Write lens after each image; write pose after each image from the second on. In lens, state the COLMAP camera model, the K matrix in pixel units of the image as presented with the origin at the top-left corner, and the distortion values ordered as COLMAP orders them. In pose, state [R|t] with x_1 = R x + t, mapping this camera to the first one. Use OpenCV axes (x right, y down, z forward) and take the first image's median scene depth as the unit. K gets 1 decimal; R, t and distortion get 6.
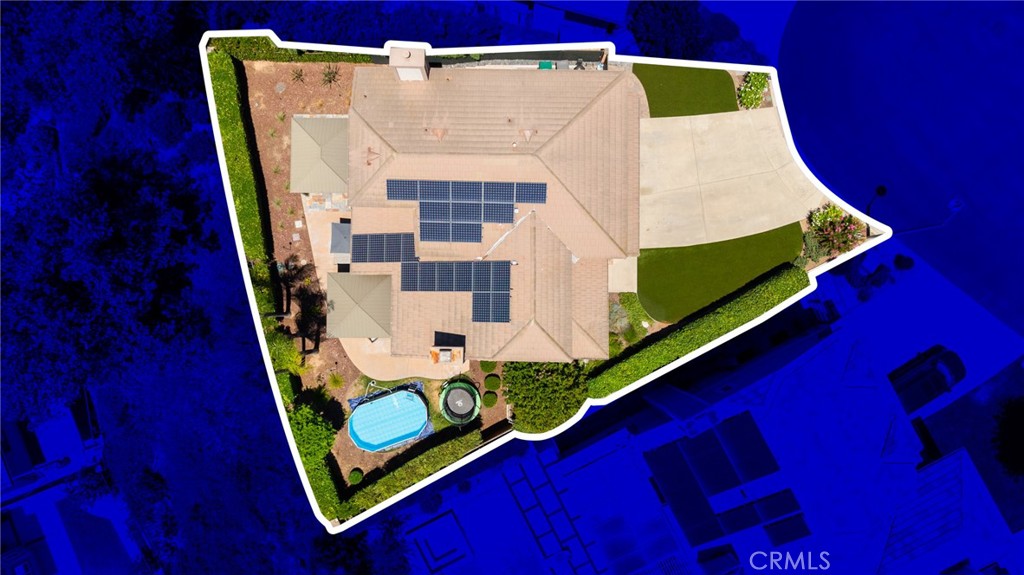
lens RADIAL K [[724.8, 0, 512.0], [0, 724.8, 287.5], [0, 0, 1]] dist [-0.009824, -0.005106]
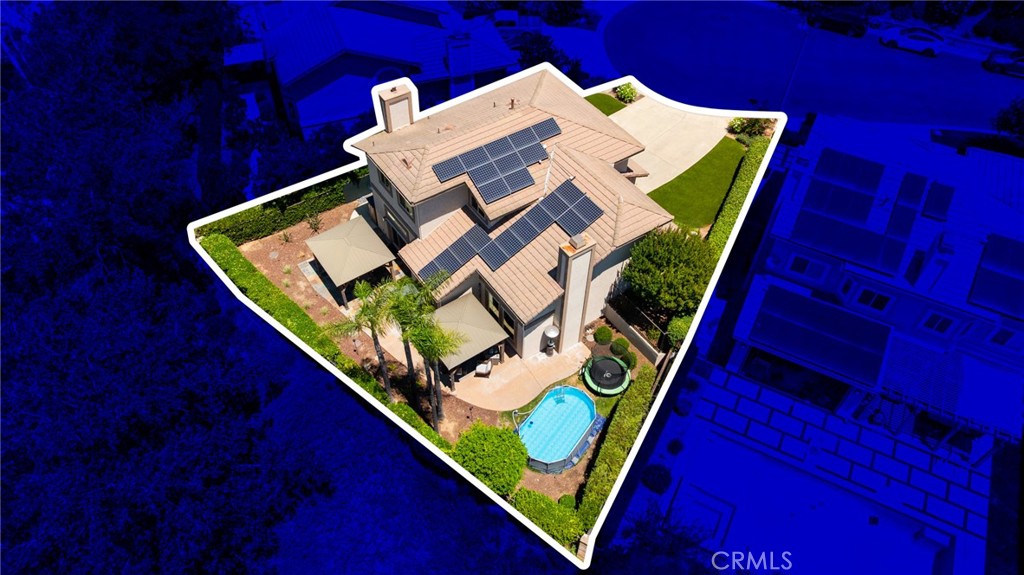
lens RADIAL K [[724.8, 0, 512.0], [0, 724.8, 287.5], [0, 0, 1]] dist [-0.009824, -0.005106]
pose [[0.816270, -0.438436, 0.376134, -0.462267], [0.577176, 0.645927, -0.499646, 0.472469], [-0.023892, 0.624941, 0.780306, 0.226415]]
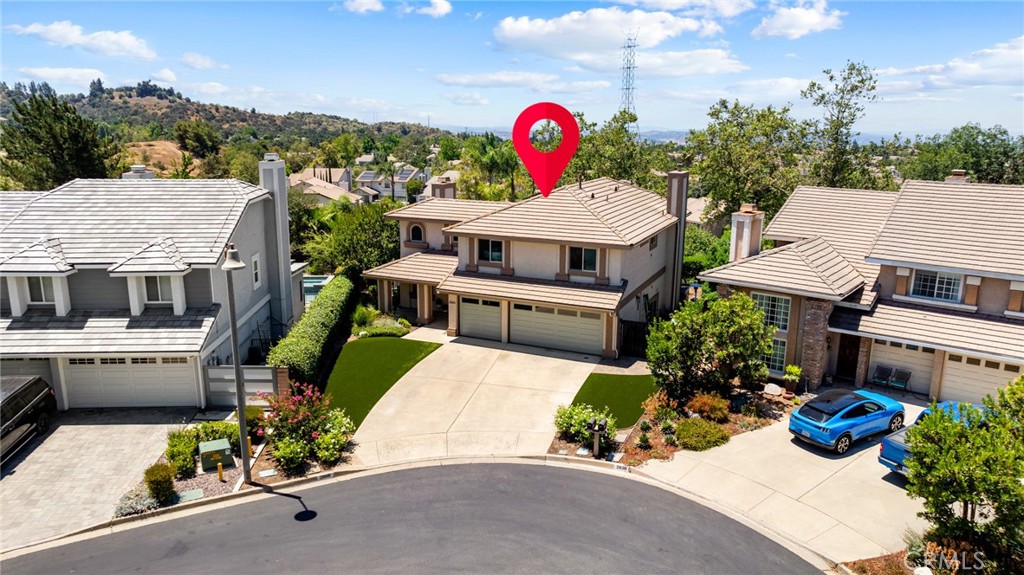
lens RADIAL K [[724.8, 0, 512.0], [0, 724.8, 287.5], [0, 0, 1]] dist [-0.009824, -0.005106]
pose [[-0.399896, 0.184351, -0.897829, 0.875452], [-0.916534, -0.073051, 0.393228, -0.446609], [0.006905, 0.980142, 0.198177, 0.767978]]
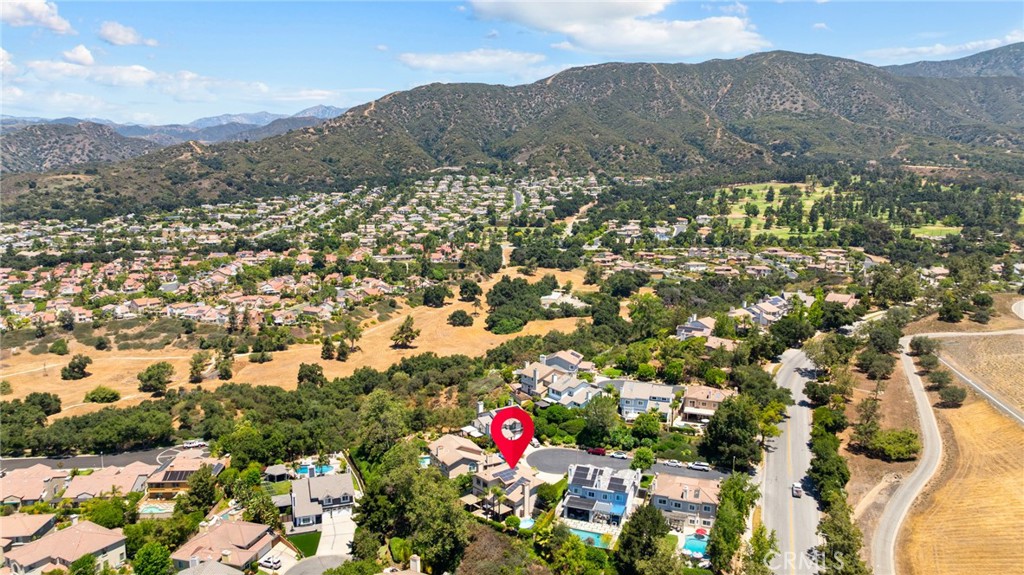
lens RADIAL K [[724.8, 0, 512.0], [0, 724.8, 287.5], [0, 0, 1]] dist [-0.009824, -0.005106]
pose [[0.752620, -0.108528, 0.649449, -2.551264], [0.658301, 0.145317, -0.738595, 2.758409], [-0.014217, 0.983415, 0.180813, -0.913442]]
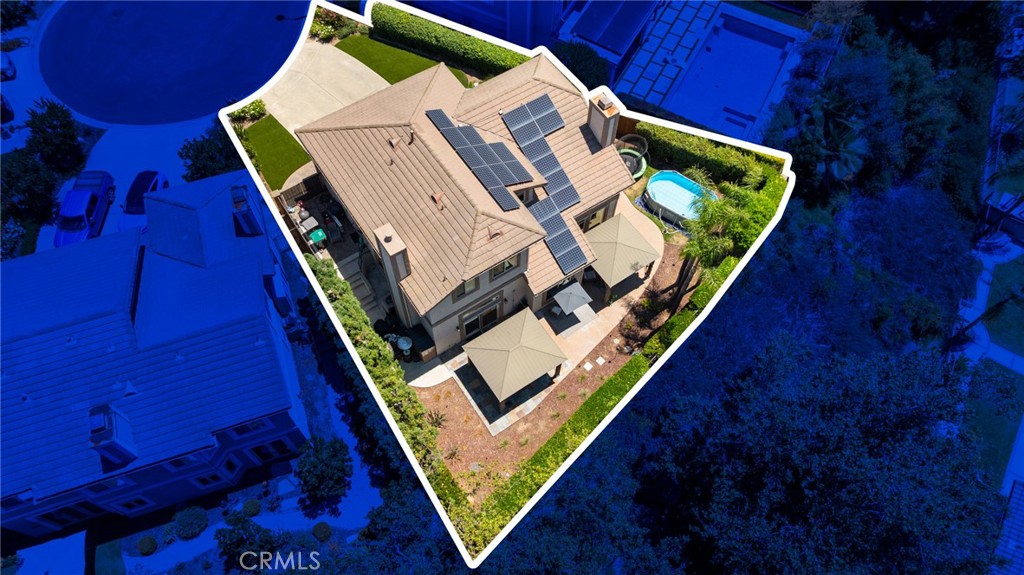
lens RADIAL K [[724.8, 0, 512.0], [0, 724.8, 287.5], [0, 0, 1]] dist [-0.009824, -0.005106]
pose [[-0.566480, -0.724359, 0.392944, -0.542309], [0.822899, -0.471751, 0.316684, -0.423956], [-0.044021, 0.502748, 0.863311, 0.149187]]
